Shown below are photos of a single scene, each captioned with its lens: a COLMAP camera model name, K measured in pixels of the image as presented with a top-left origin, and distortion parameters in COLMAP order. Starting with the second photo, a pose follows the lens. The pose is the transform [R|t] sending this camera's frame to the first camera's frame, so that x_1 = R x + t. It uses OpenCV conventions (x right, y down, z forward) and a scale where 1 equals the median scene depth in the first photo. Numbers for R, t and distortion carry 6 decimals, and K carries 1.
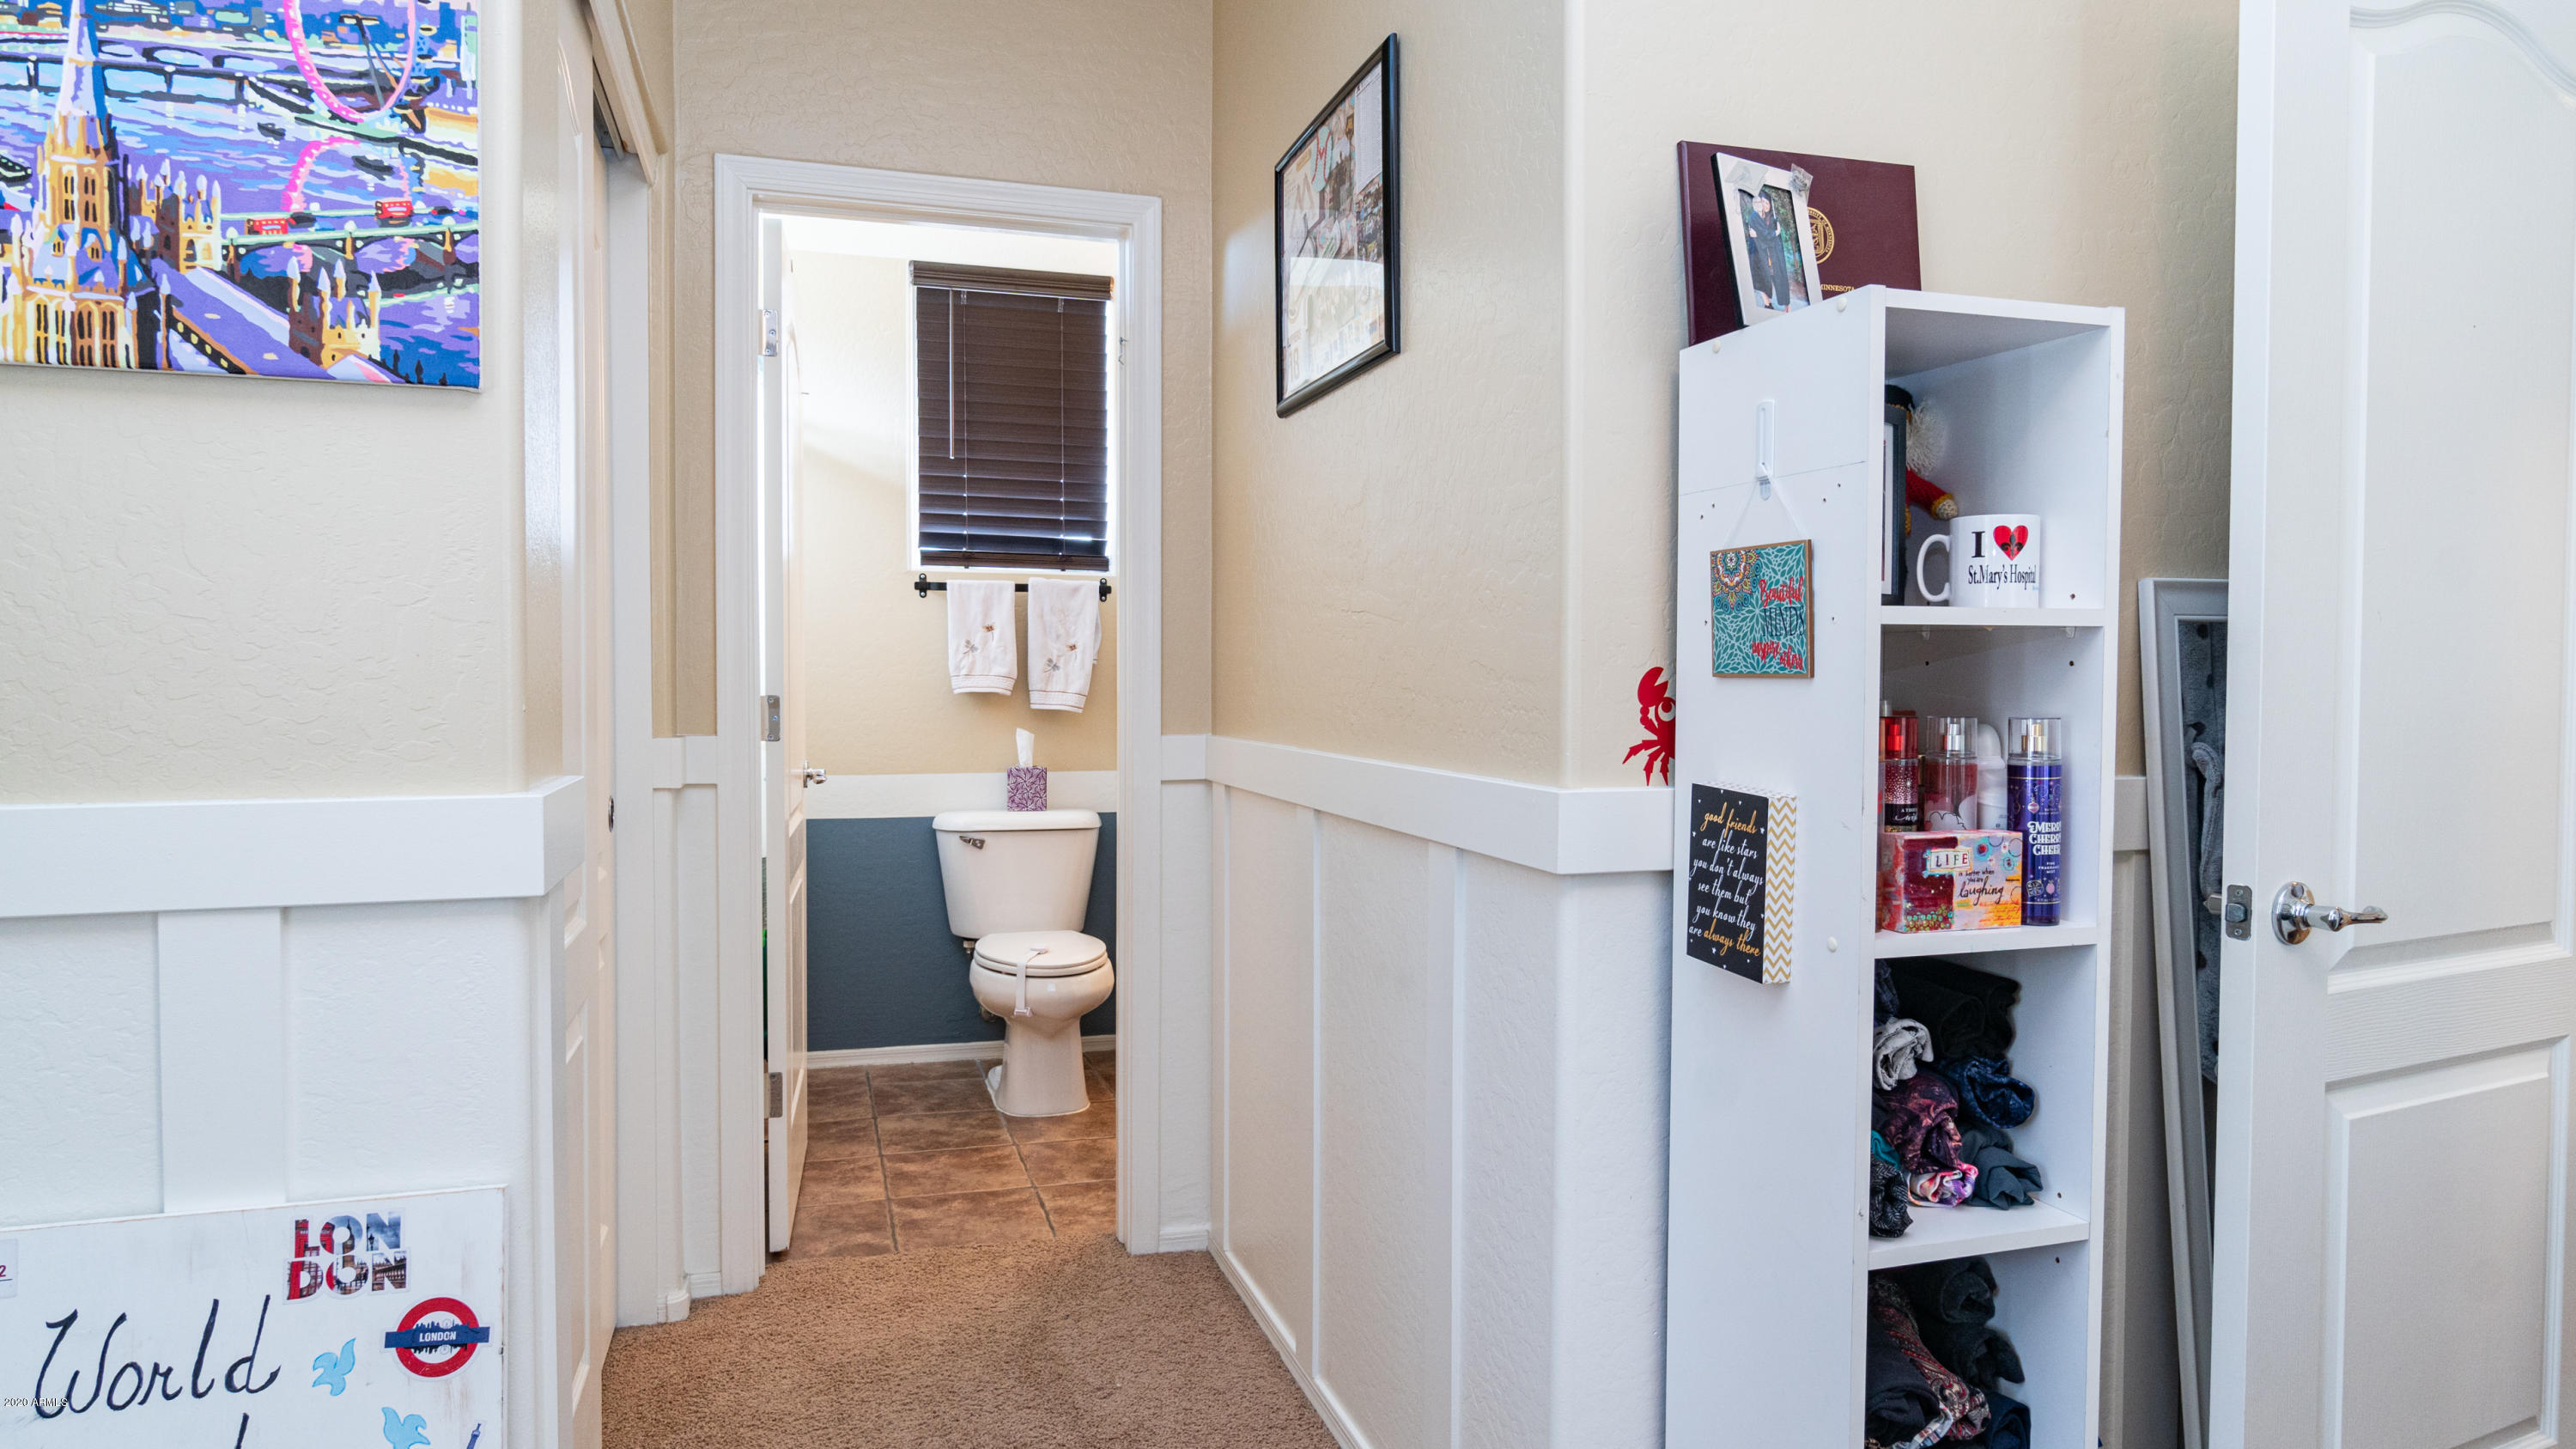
lens RADIAL K [[1498.1, 0, 1288.0], [0, 1498.1, 724.5], [0, 0, 1]] dist [0.000225, 0.000017]
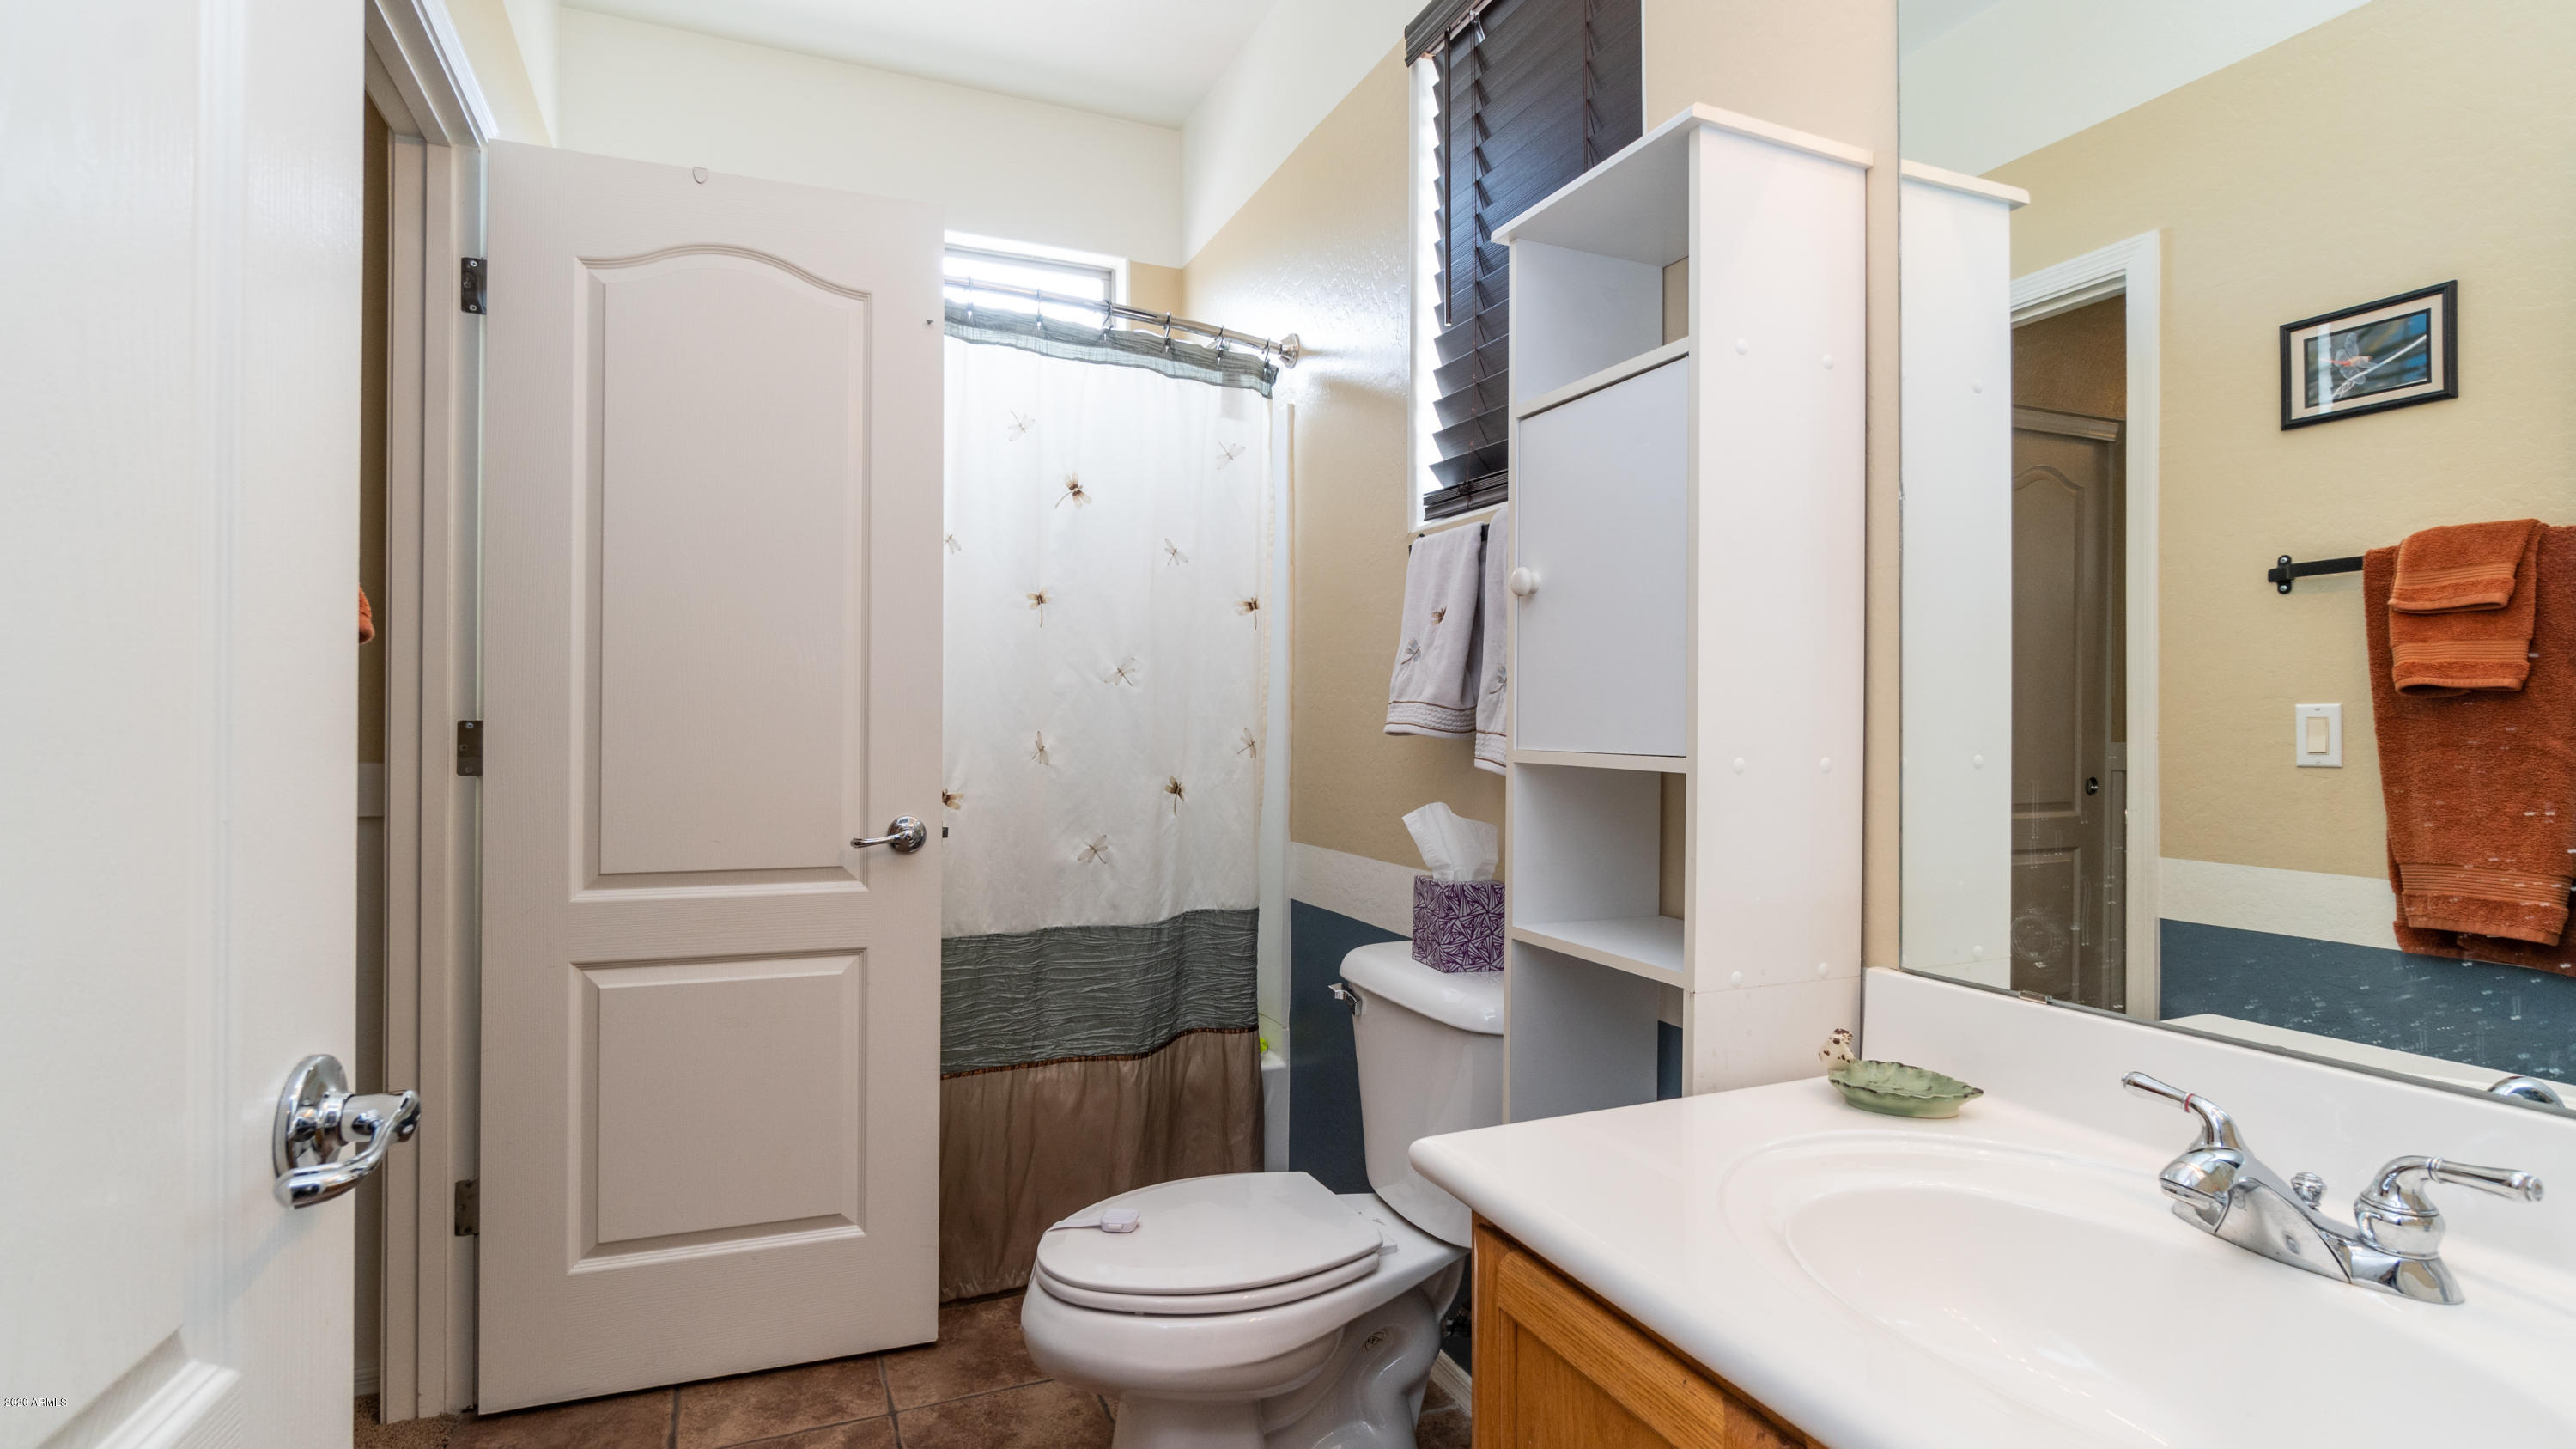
lens RADIAL K [[1240.5, 0, 1288.0], [0, 1240.5, 724.5], [0, 0, 1]] dist [-0.000403, -0.000048]
pose [[0.096303, -0.004127, -0.995344, 0.304955], [-0.041784, 0.999093, -0.008185, -0.023336], [0.994475, 0.042378, 0.096043, 1.131361]]
